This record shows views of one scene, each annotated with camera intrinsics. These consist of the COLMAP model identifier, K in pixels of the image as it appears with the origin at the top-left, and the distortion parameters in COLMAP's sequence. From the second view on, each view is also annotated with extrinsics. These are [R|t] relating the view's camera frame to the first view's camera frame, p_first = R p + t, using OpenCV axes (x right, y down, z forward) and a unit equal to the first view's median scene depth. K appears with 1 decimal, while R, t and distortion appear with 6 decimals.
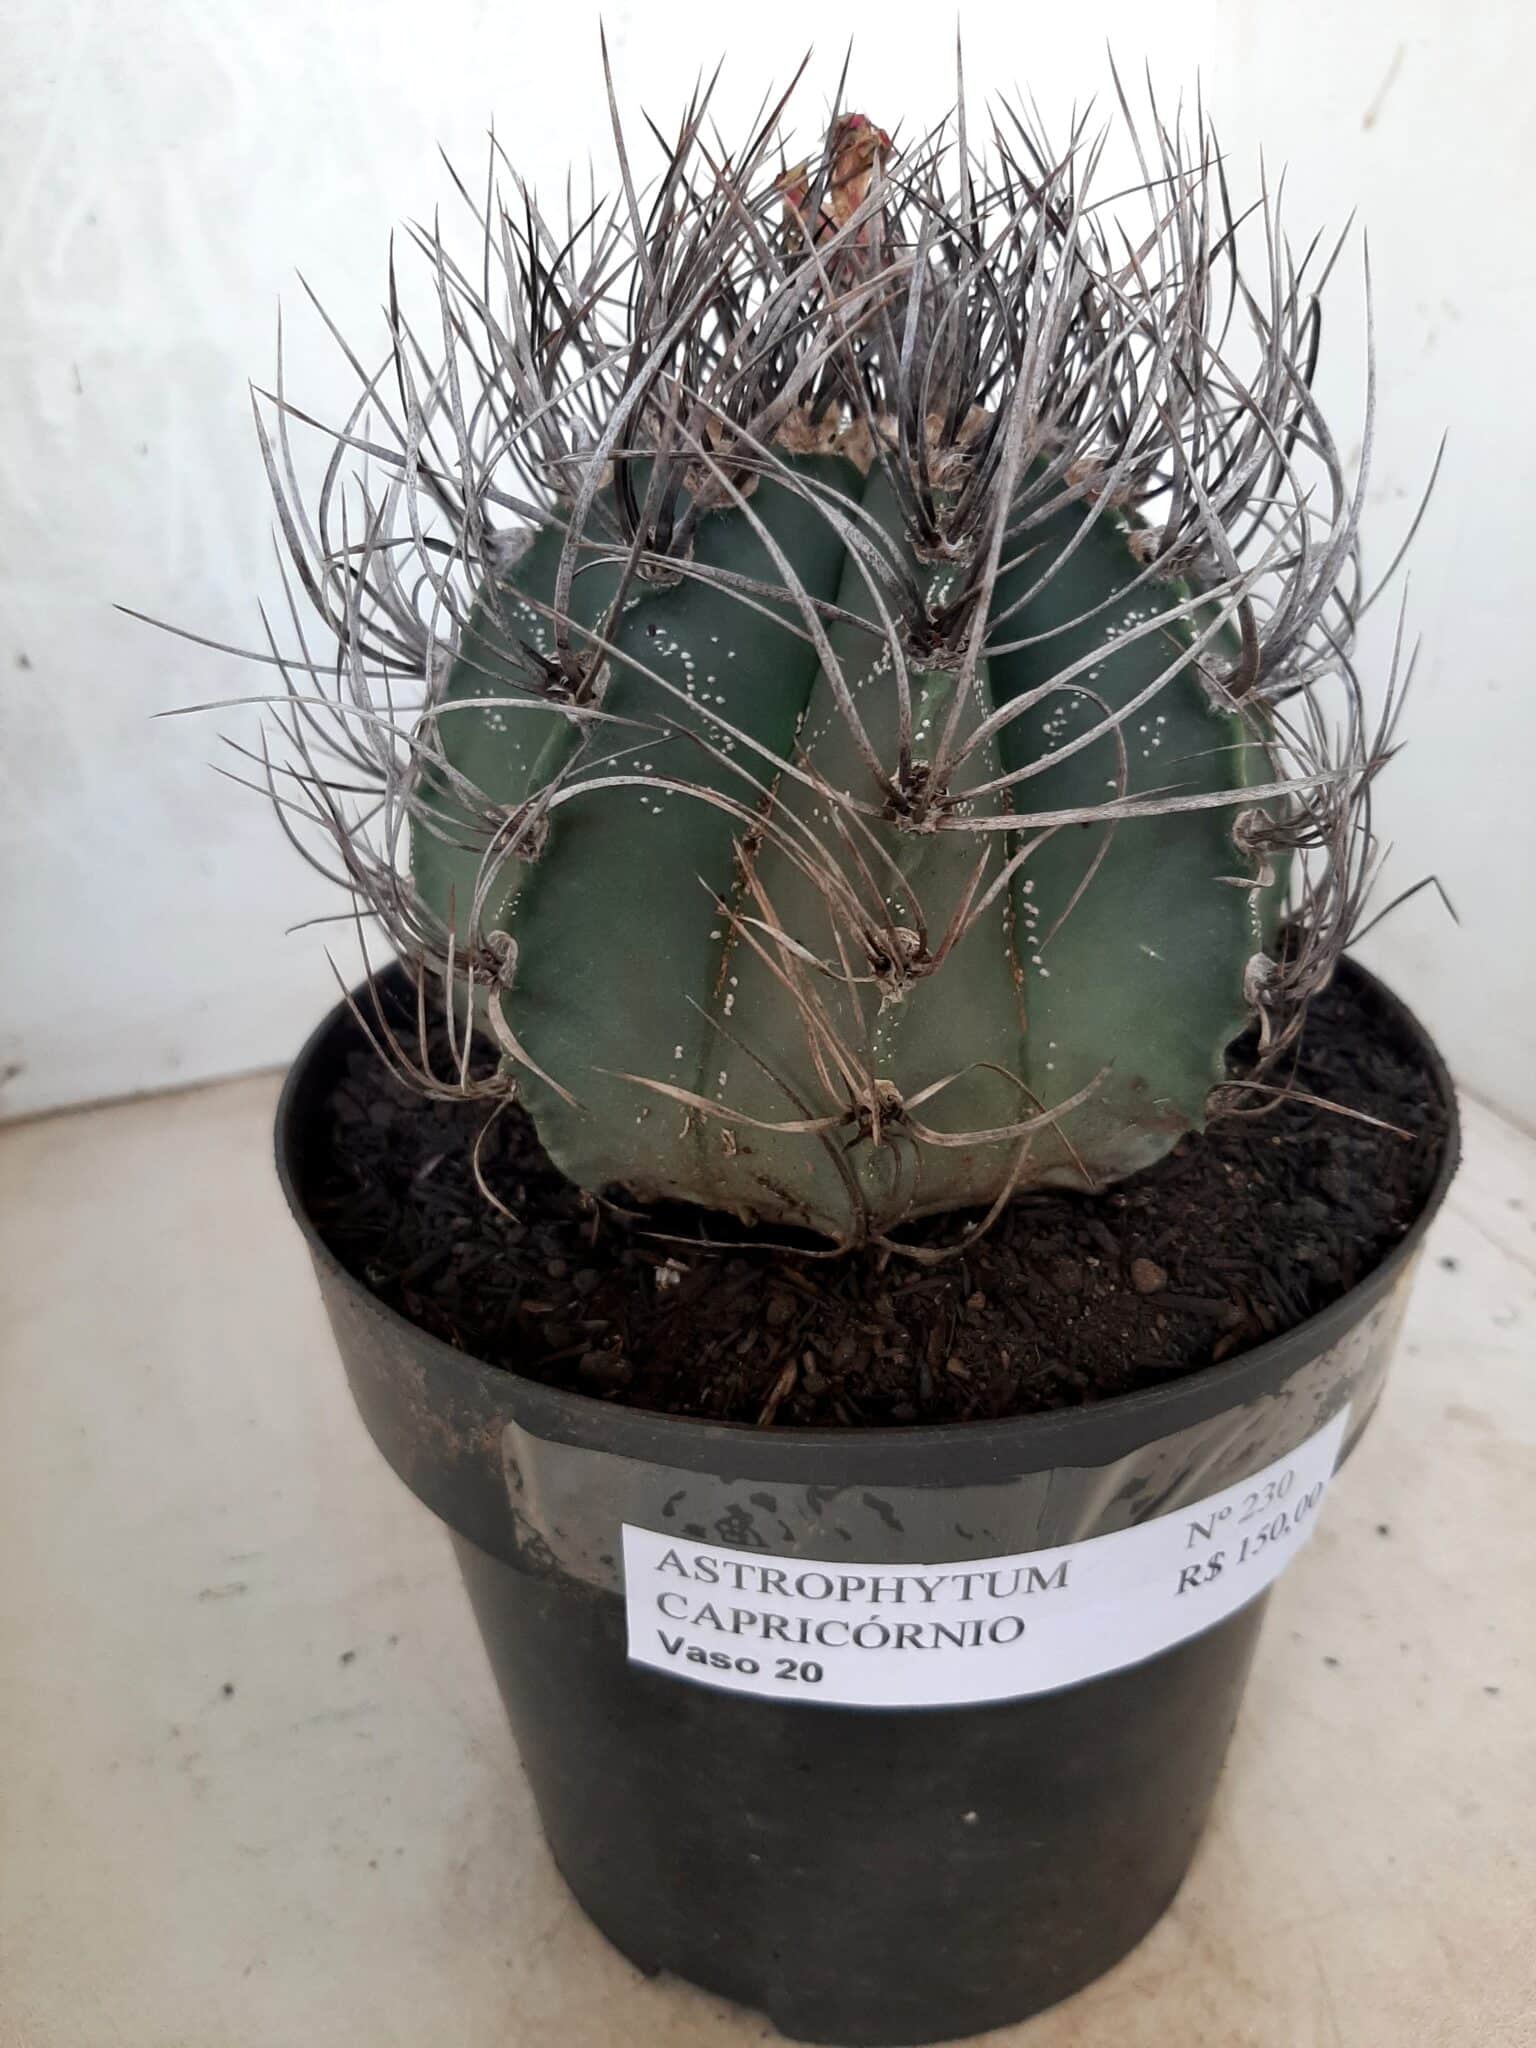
lens RADIAL K [[1709.9, 0, 778.6], [0, 1709.9, 1031.5], [0, 0, 1]] dist [0.030639, -0.108416]
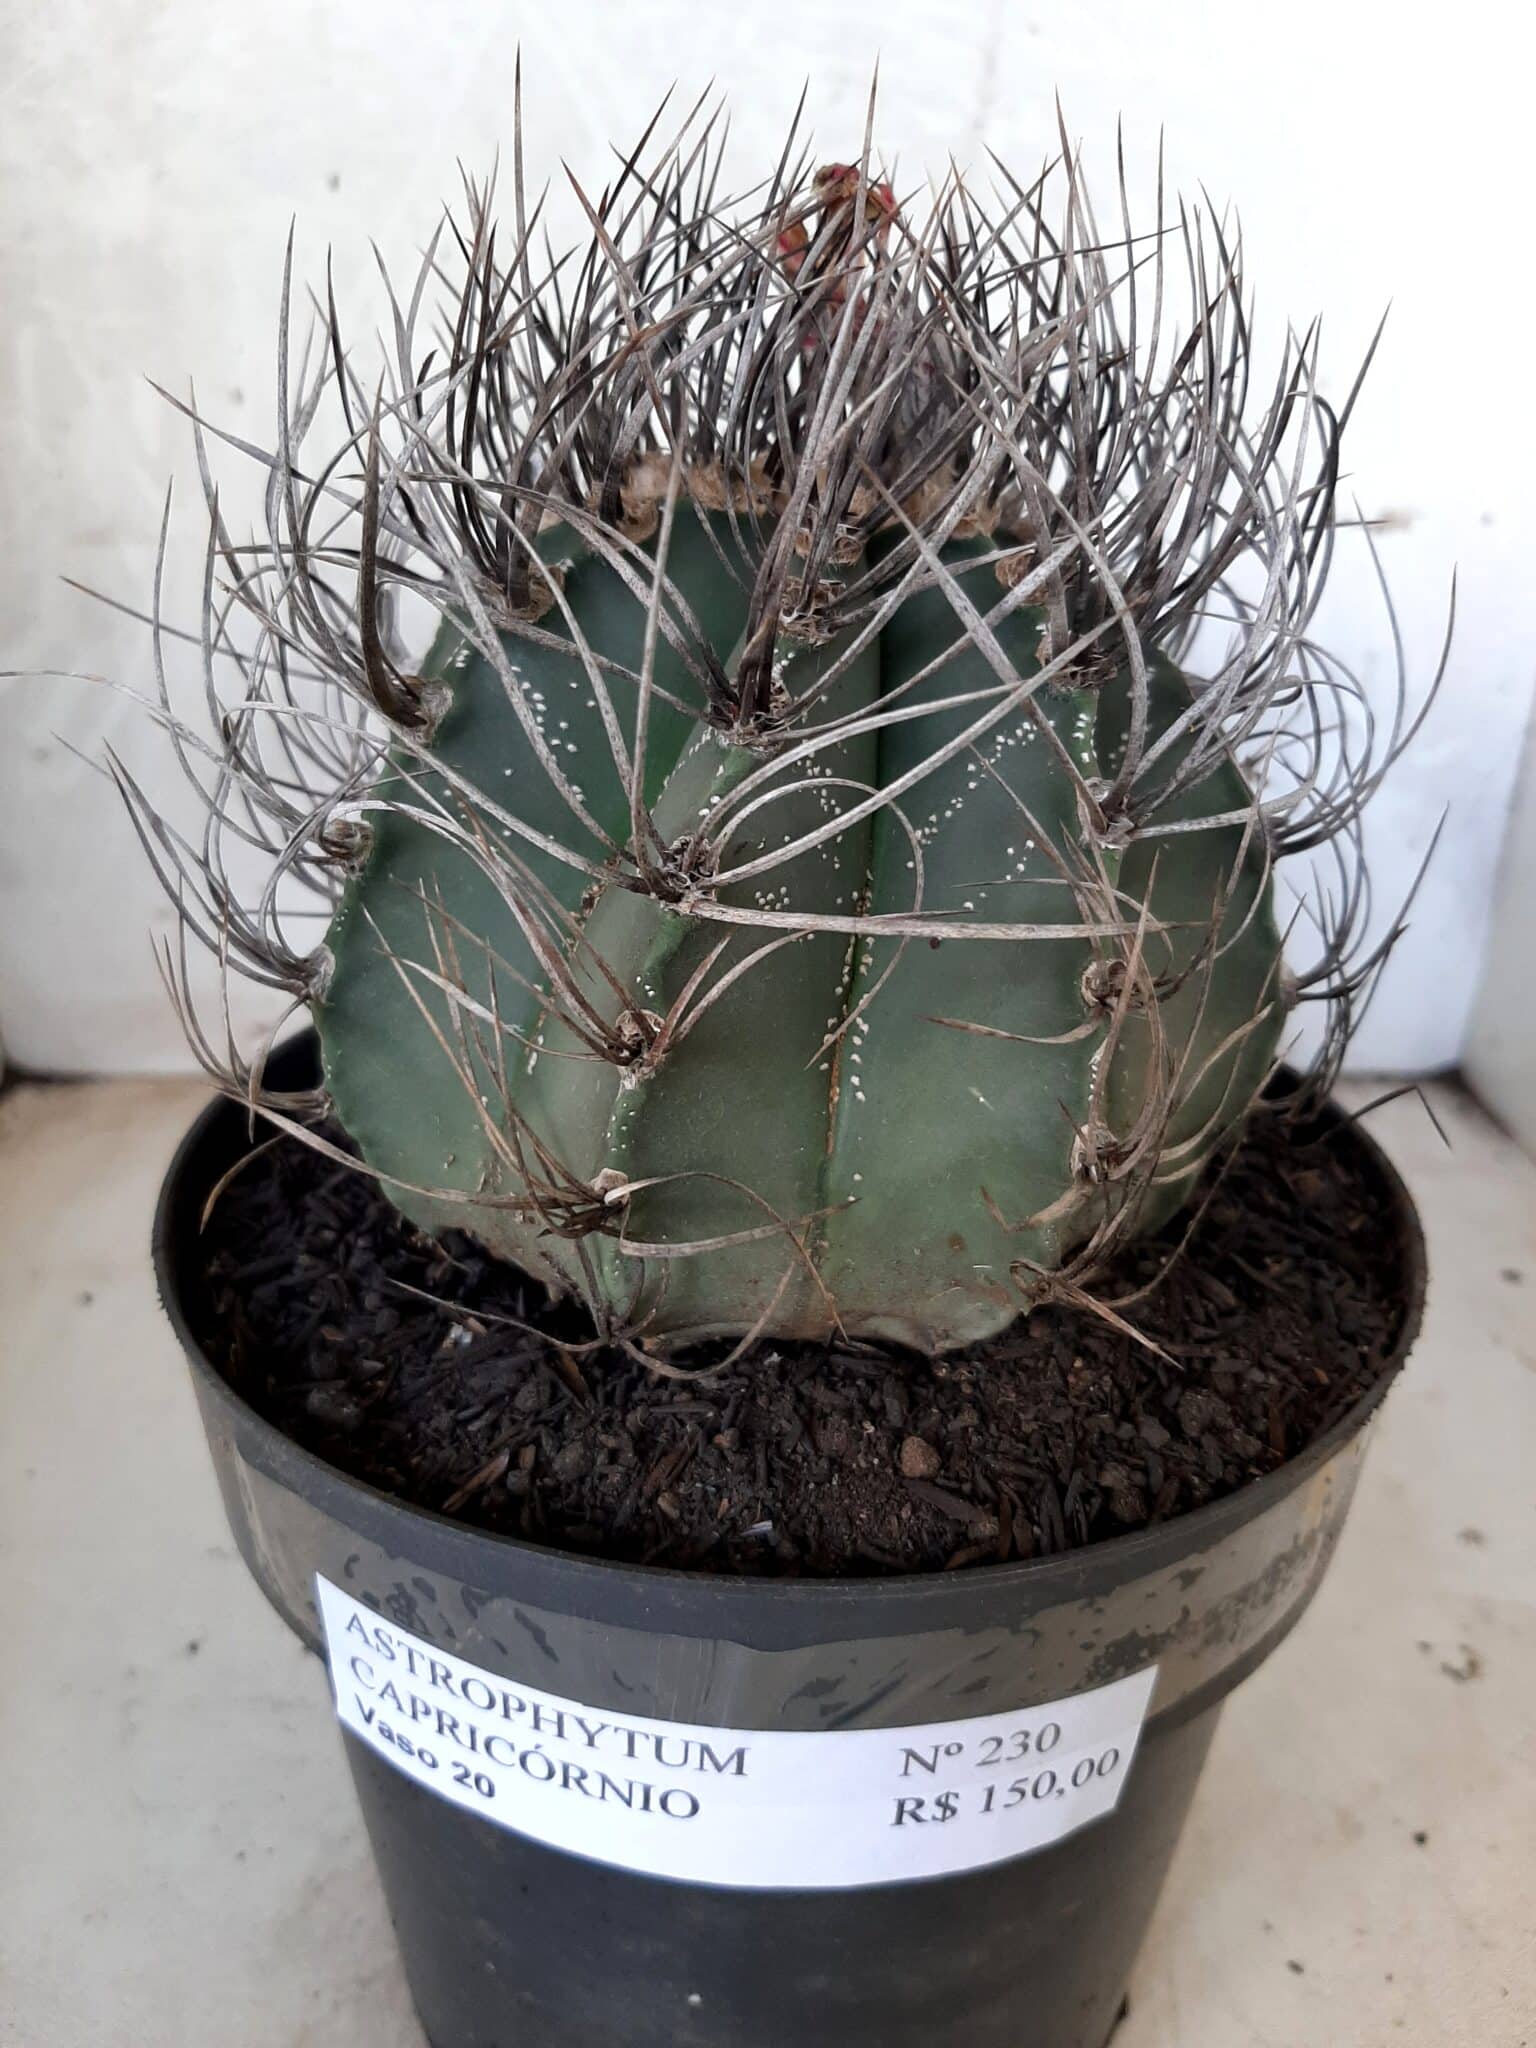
lens RADIAL K [[1709.9, 0, 768.9], [0, 1709.9, 1029.0], [0, 0, 1]] dist [0.030639, -0.108416]
pose [[0.947690, 0.188749, -0.257403, 0.334805], [-0.201362, 0.979240, -0.023303, -0.038805], [0.247661, 0.073915, 0.966023, 0.111914]]
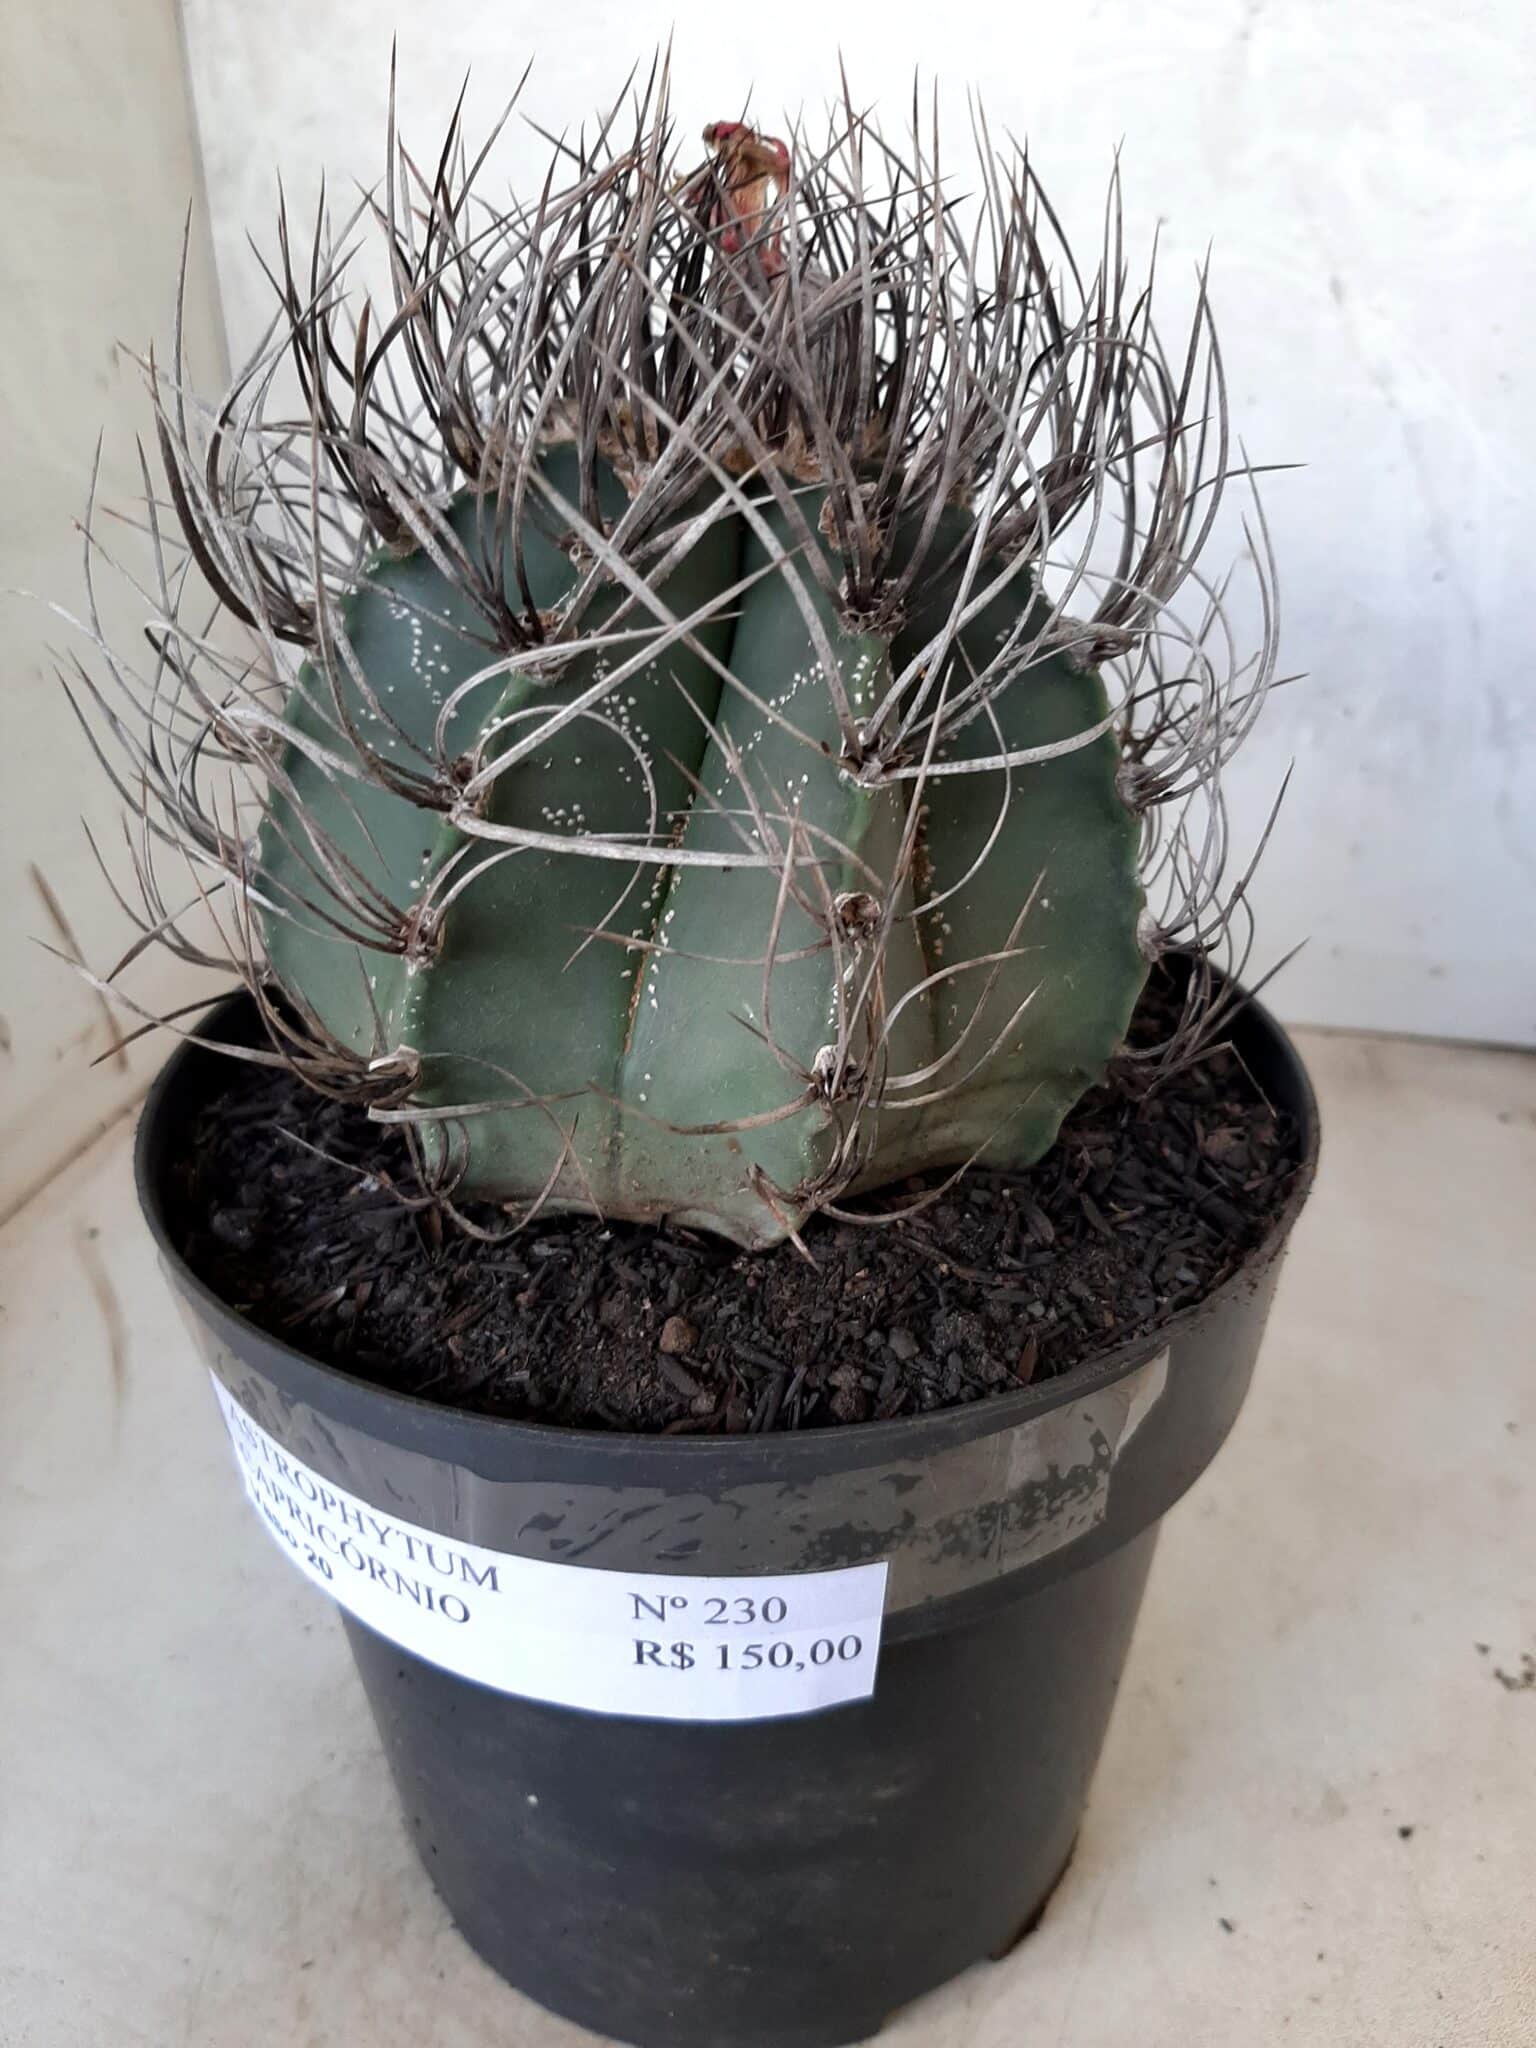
lens RADIAL K [[1709.9, 0, 757.8], [0, 1709.9, 1025.9], [0, 0, 1]] dist [0.030639, -0.108416]
pose [[0.831043, 0.283634, -0.478456, 0.678888], [-0.279175, 0.956712, 0.082243, -0.119593], [0.481071, 0.065225, 0.874252, 0.170003]]
